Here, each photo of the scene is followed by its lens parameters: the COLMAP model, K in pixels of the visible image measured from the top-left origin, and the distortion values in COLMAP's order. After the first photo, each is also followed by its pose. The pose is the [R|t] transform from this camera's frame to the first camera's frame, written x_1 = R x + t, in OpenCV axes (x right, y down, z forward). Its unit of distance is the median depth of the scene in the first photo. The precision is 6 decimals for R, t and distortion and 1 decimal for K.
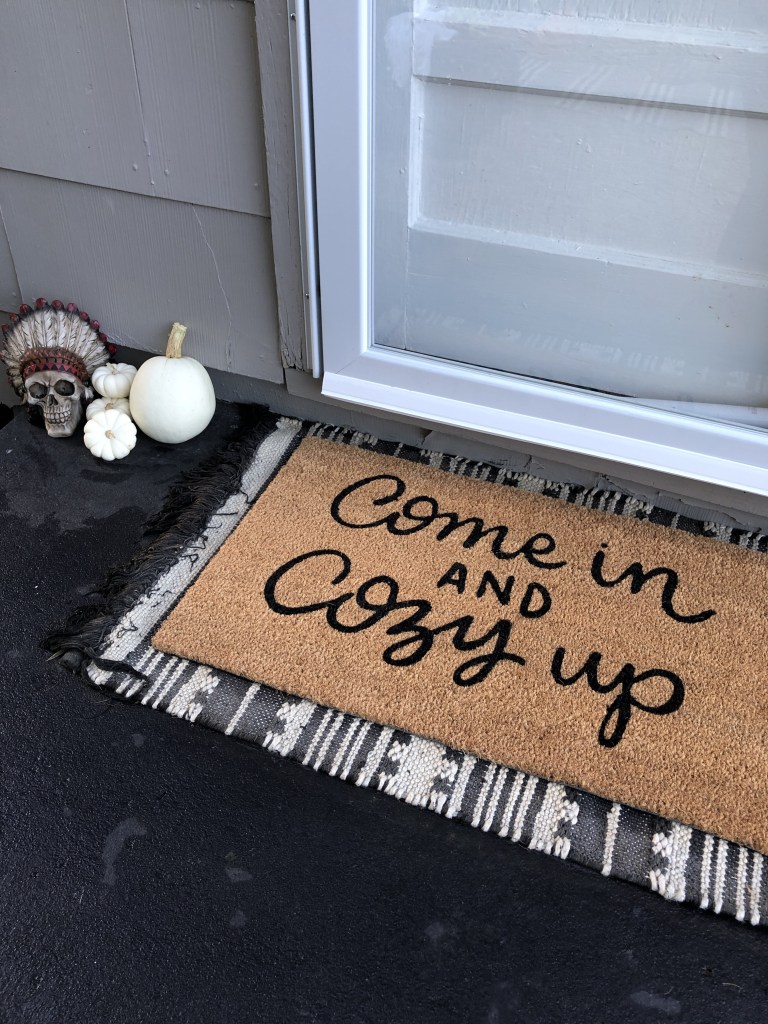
lens RADIAL K [[863.1, 0, 394.5], [0, 863.1, 514.0], [0, 0, 1]] dist [0.043096, -0.063671]
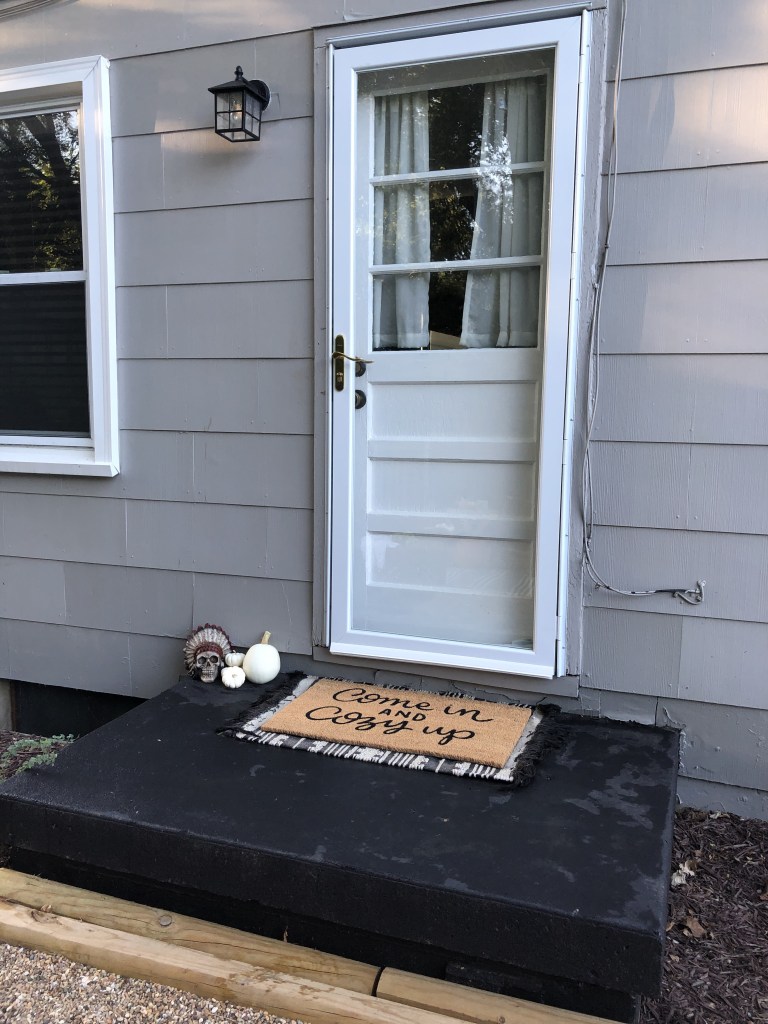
lens RADIAL K [[863.1, 0, 394.5], [0, 863.1, 514.0], [0, 0, 1]] dist [0.043096, -0.063671]
pose [[0.999620, -0.007951, 0.026387, 0.031852], [0.021157, 0.834977, -0.549878, 0.841231], [-0.017661, 0.550228, 0.834828, -1.164796]]
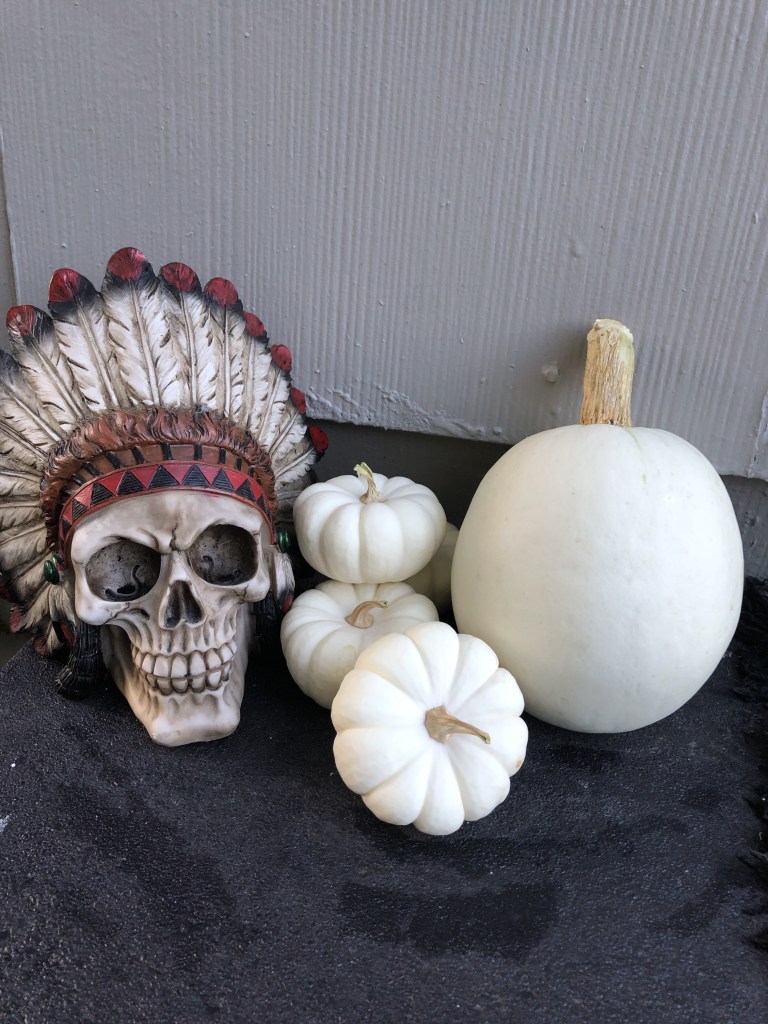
lens RADIAL K [[863.1, 0, 394.5], [0, 863.1, 514.0], [0, 0, 1]] dist [0.043096, -0.063671]
pose [[0.986378, -0.046697, 0.157726, -0.399098], [0.081814, 0.971119, -0.224128, -0.101037], [-0.142705, 0.233980, 0.961711, 0.792738]]
